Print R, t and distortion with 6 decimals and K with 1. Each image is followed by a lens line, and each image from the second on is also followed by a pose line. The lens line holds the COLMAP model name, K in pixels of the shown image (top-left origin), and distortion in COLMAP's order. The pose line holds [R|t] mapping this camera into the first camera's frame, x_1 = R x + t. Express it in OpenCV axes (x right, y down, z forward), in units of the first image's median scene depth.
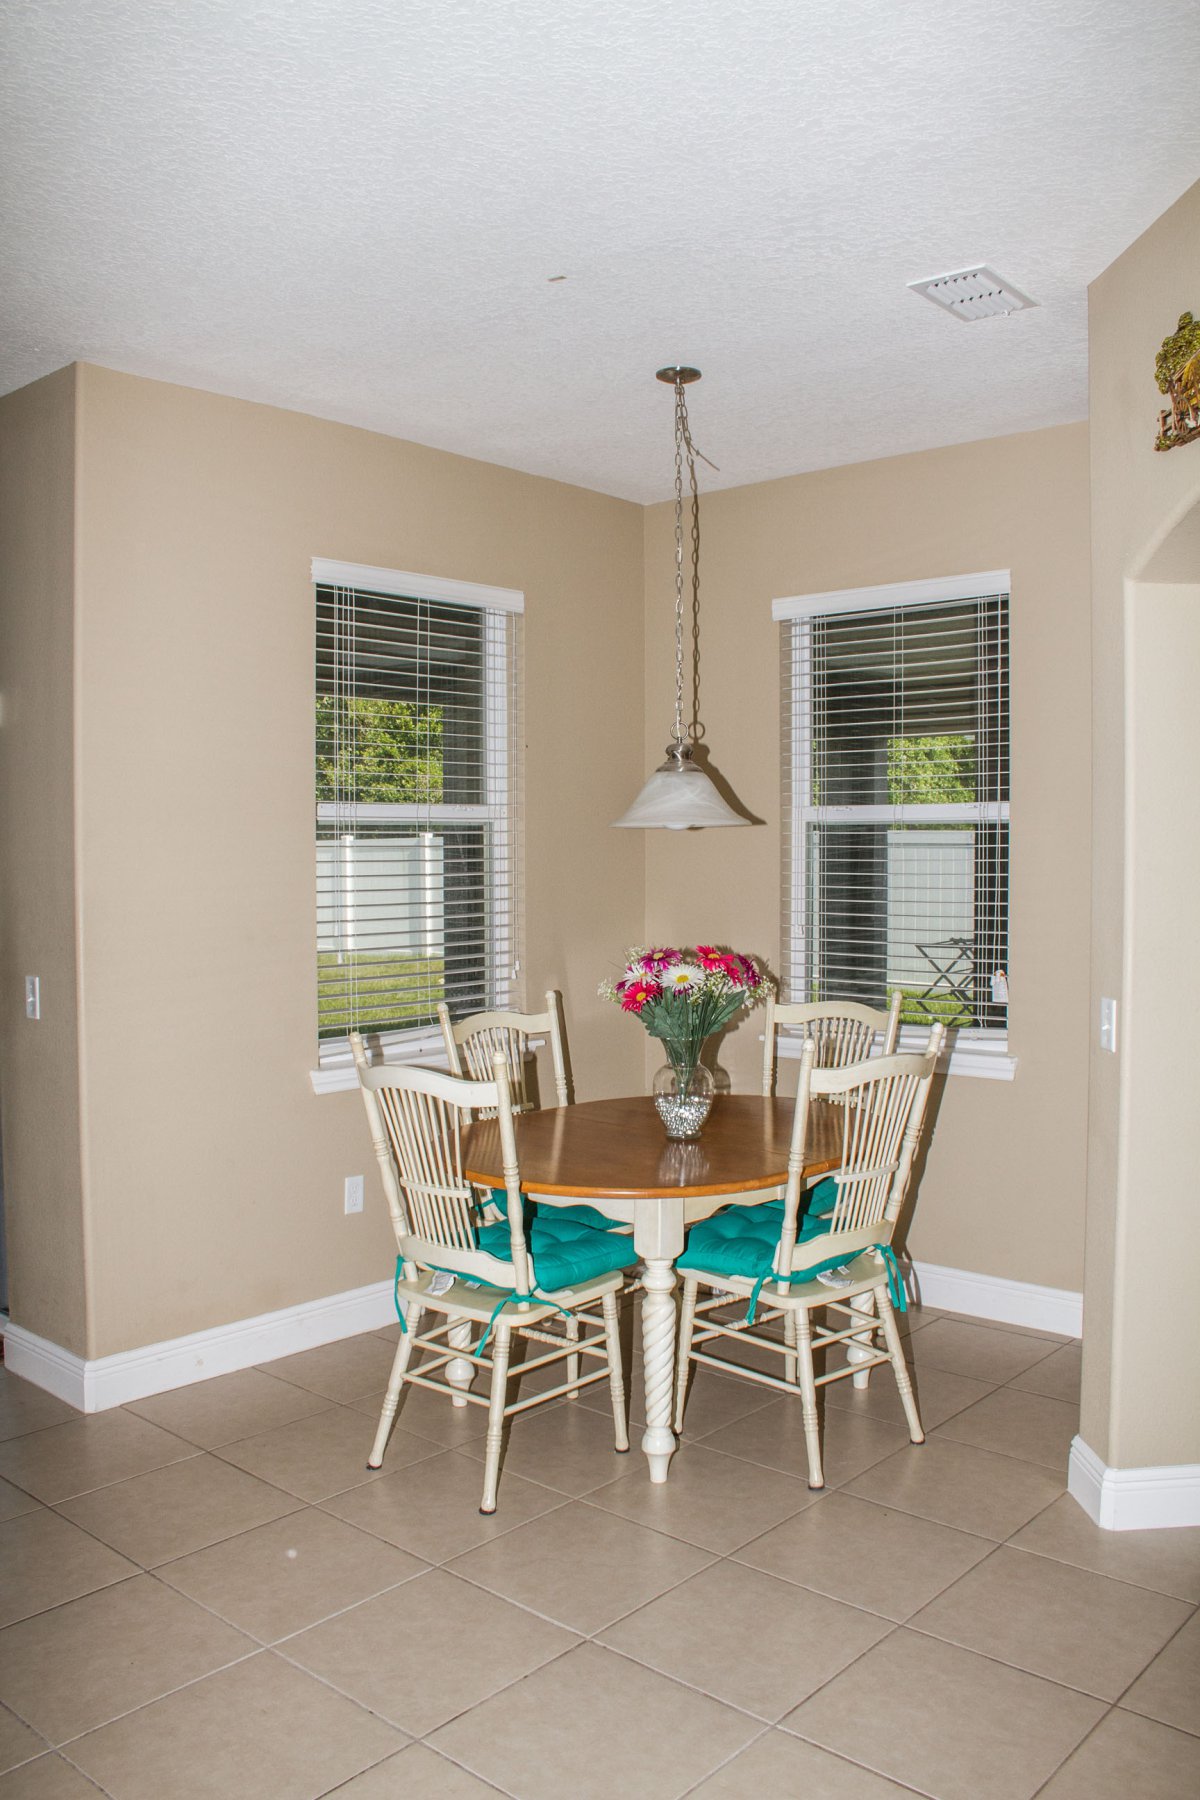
lens RADIAL K [[1483.3, 0, 600.0], [0, 1483.3, 900.0], [0, 0, 1]] dist [-0.162078, 0.131786]
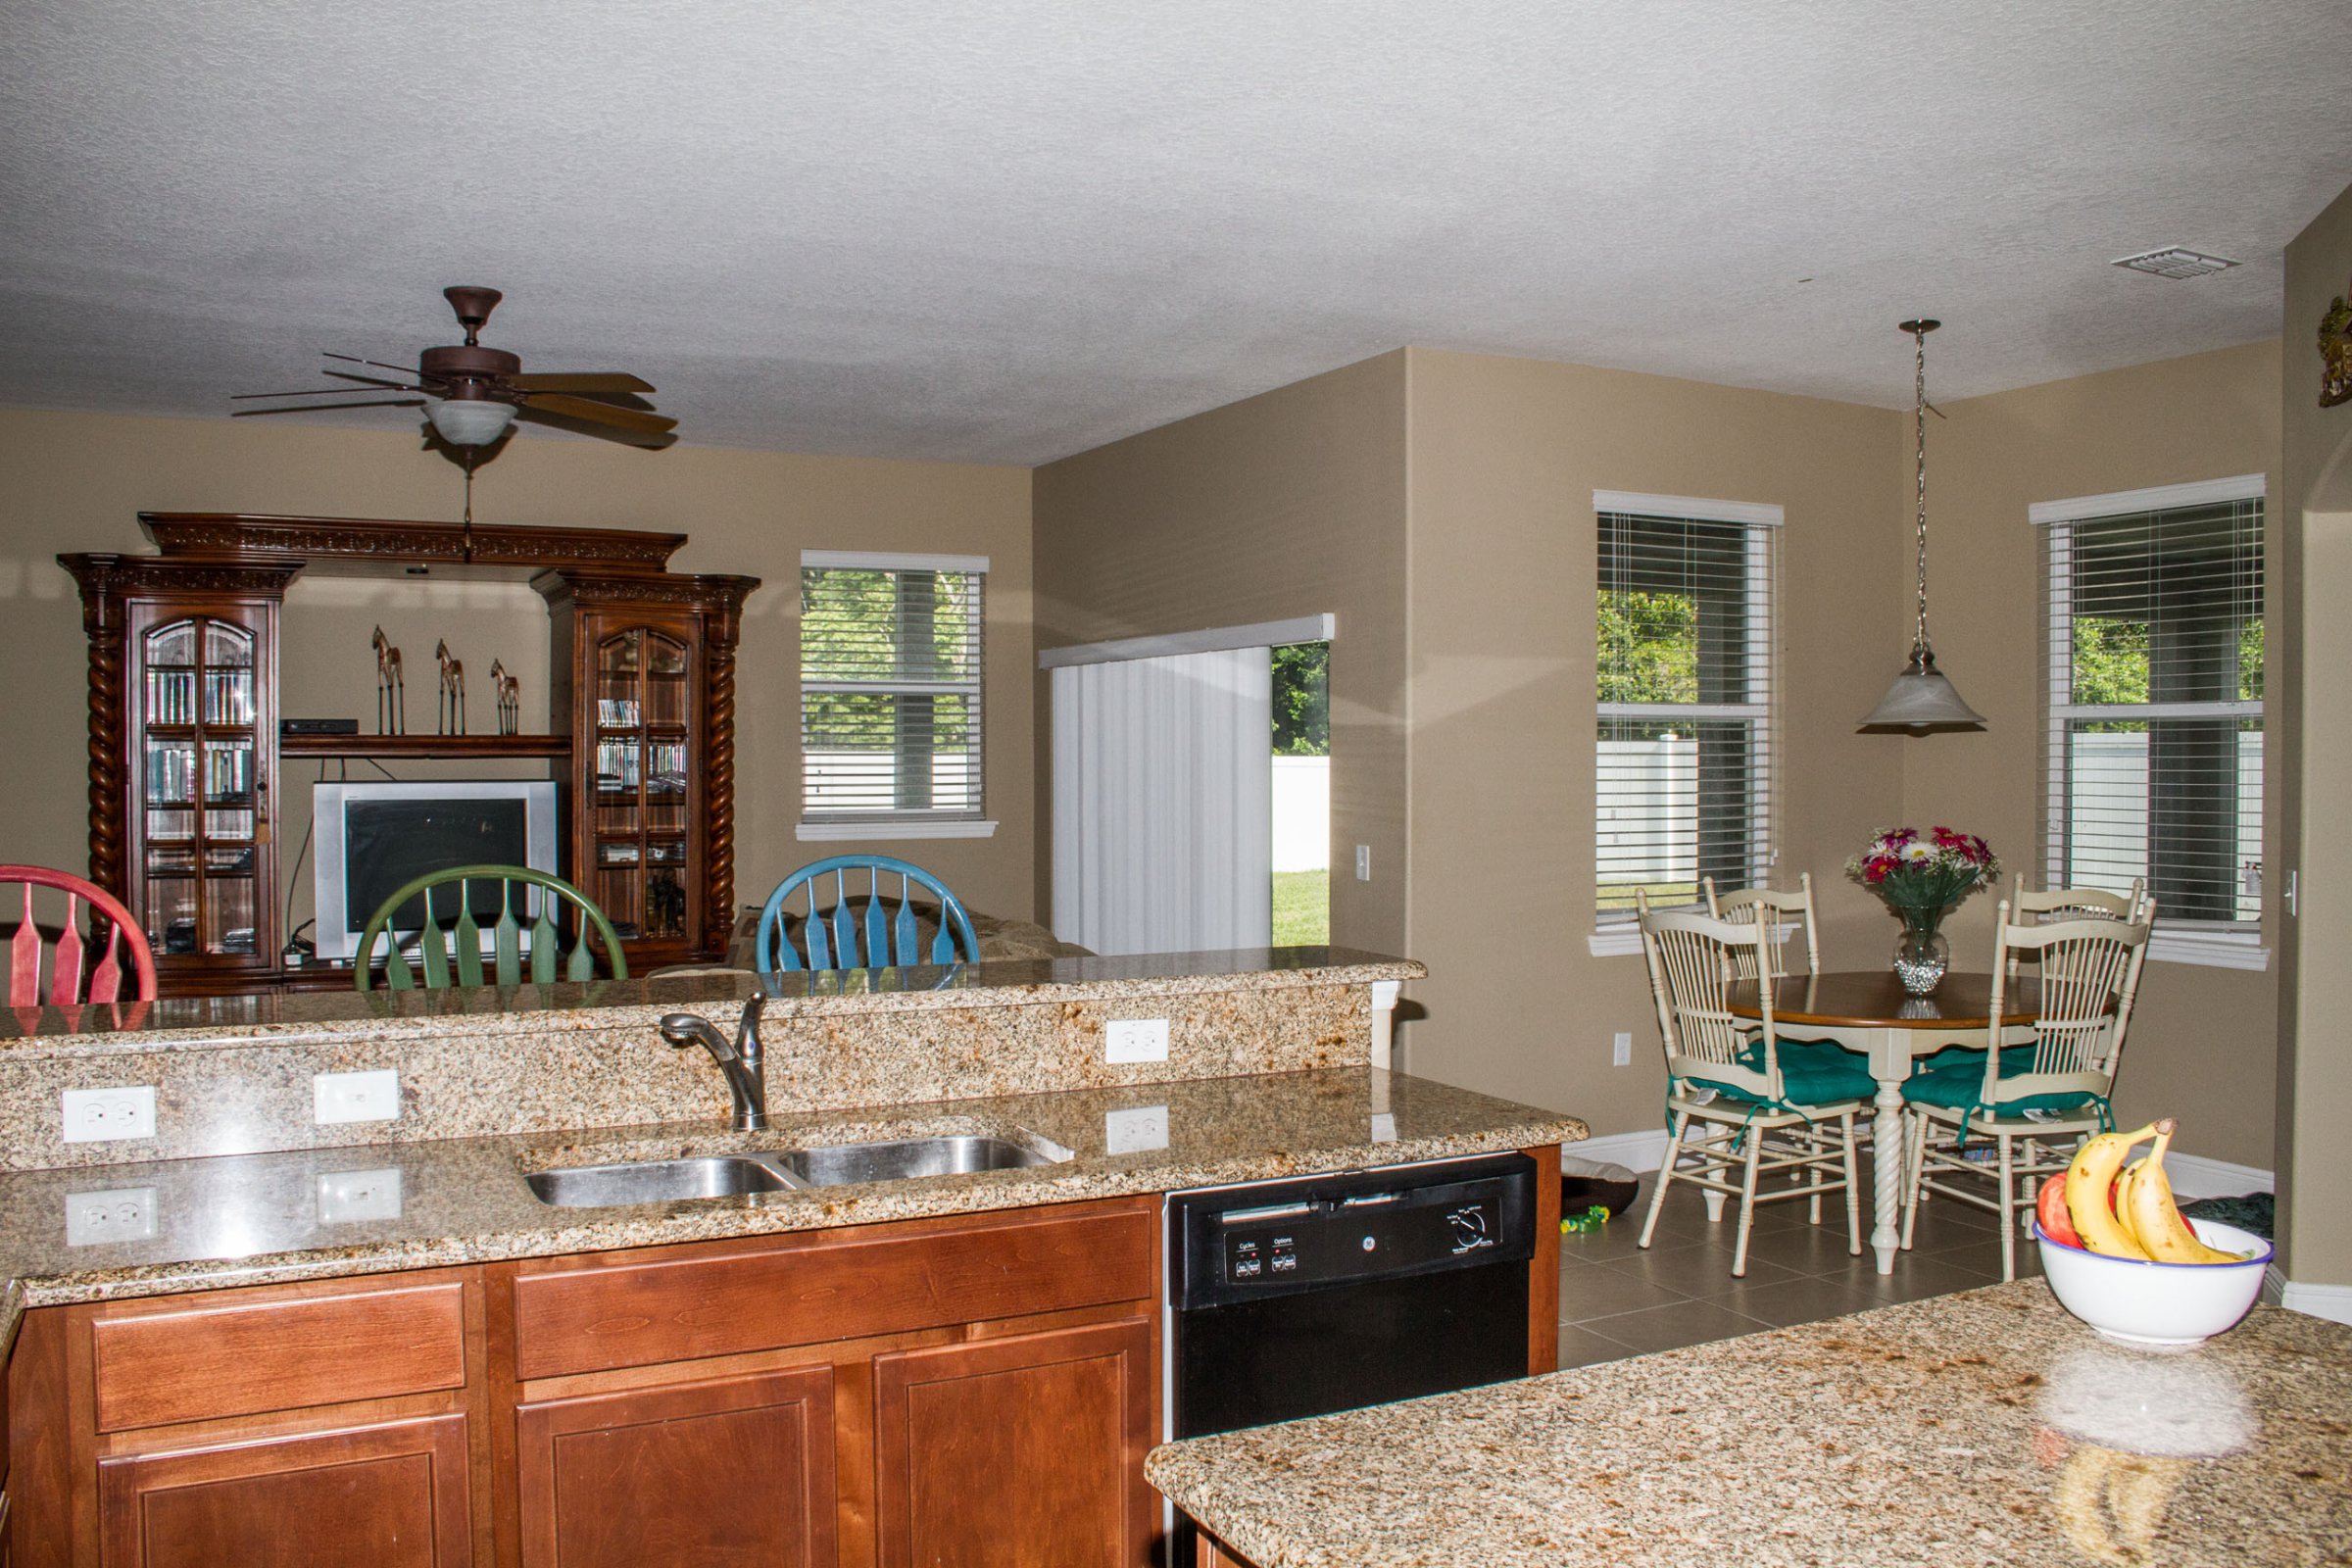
lens RADIAL K [[1938.2, 0, 1144.6], [0, 1938.2, 792.5], [0, 0, 1]] dist [-0.162078, 0.131786]
pose [[0.929111, 0.009544, -0.369678, 0.038231], [-0.015878, 0.999775, -0.014094, 0.034729], [0.369460, 0.018964, 0.929053, -0.591771]]
